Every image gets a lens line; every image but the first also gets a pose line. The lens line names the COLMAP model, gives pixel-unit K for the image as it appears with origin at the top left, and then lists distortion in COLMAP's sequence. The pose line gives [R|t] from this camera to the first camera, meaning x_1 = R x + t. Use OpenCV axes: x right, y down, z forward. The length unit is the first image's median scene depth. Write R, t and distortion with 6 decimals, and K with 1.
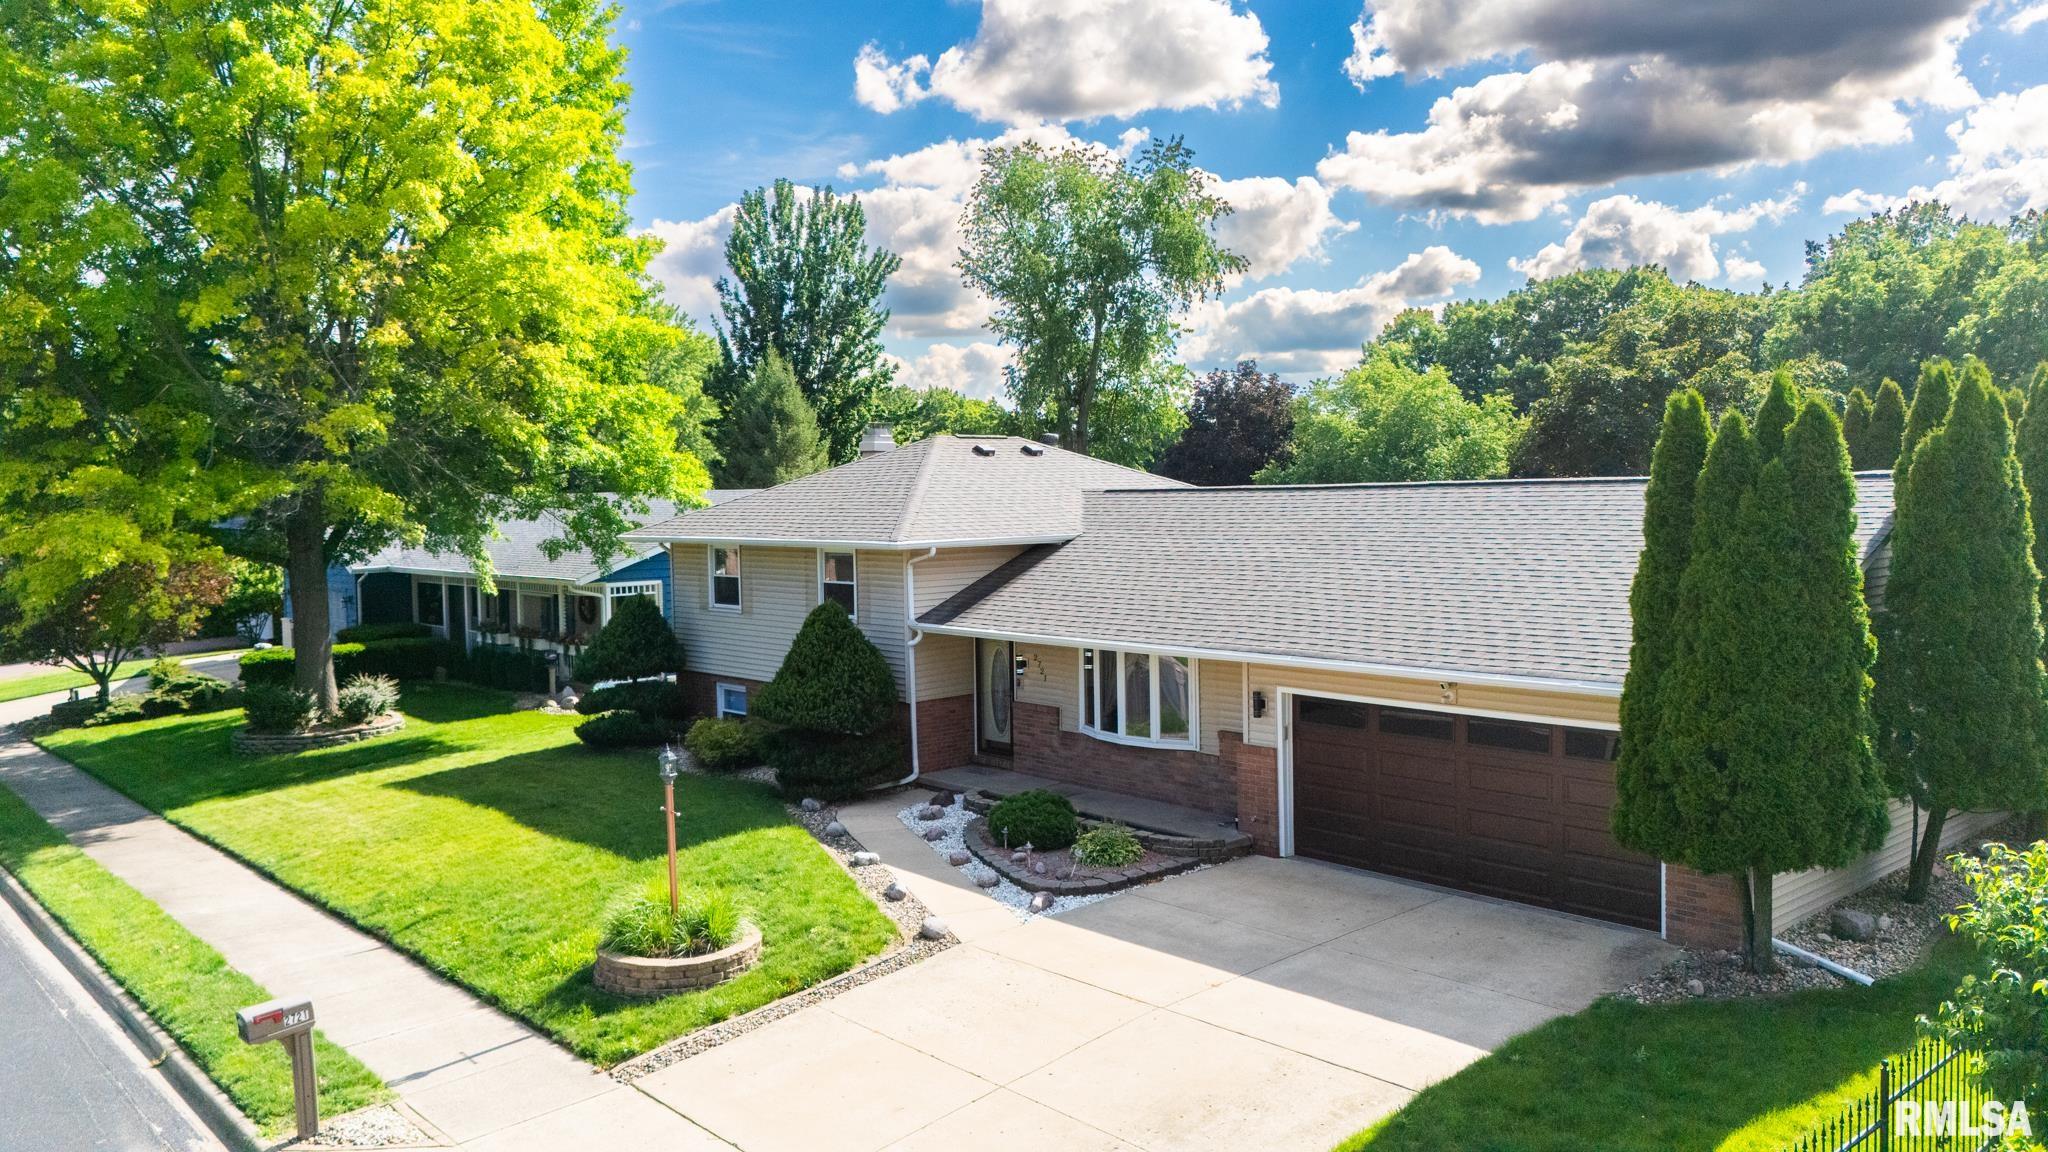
lens RADIAL K [[1502.3, 0, 1059.1], [0, 1502.3, 571.5], [0, 0, 1]] dist [0.087129, -0.083740]
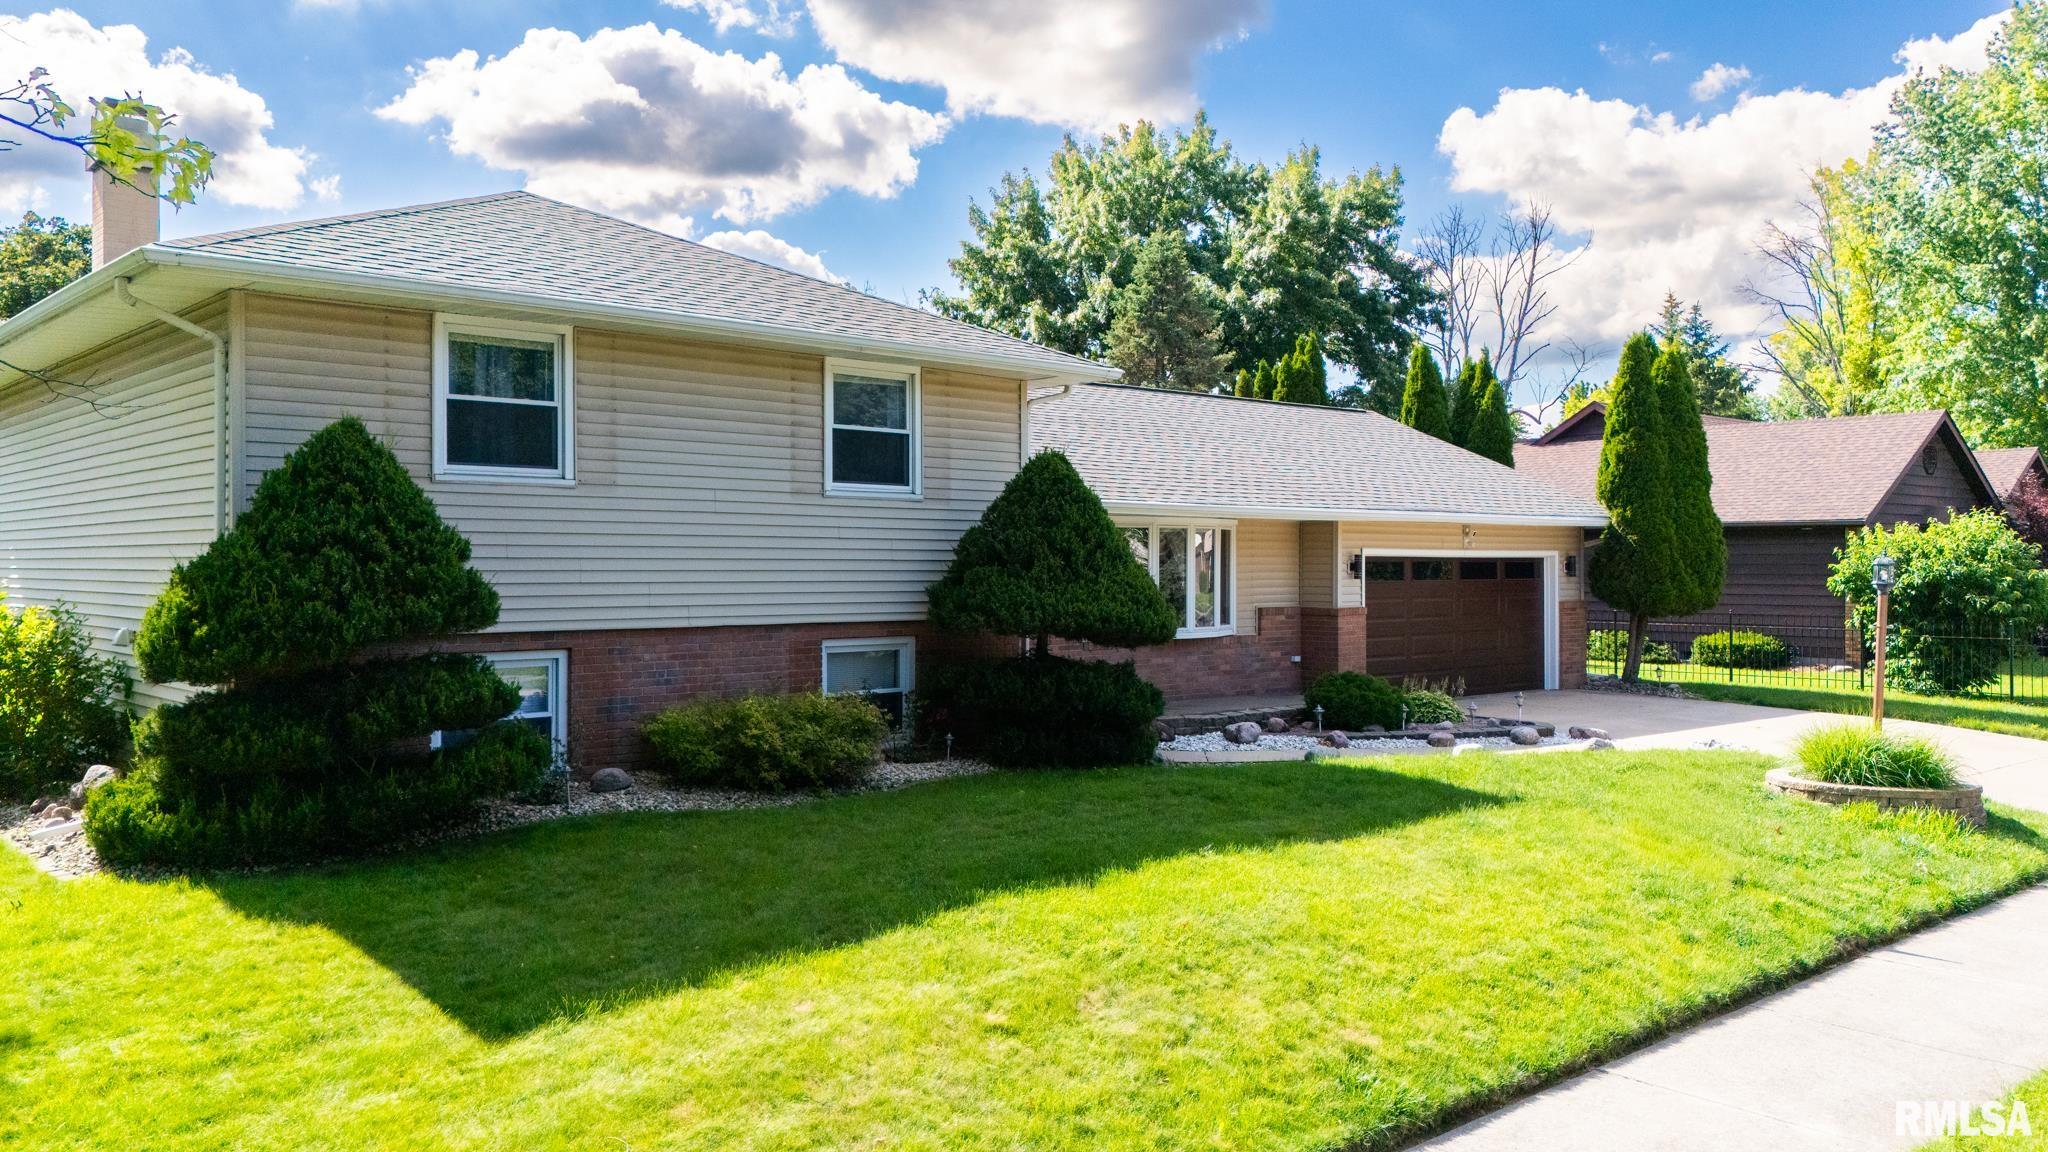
lens RADIAL K [[1502.3, 0, 1059.1], [0, 1502.3, 571.5], [0, 0, 1]] dist [0.087129, -0.083740]
pose [[-0.022491, 0.015752, 0.999623, -0.879636], [0.052276, 0.998527, -0.014559, 0.087979], [-0.998379, 0.051929, -0.023281, 1.149153]]
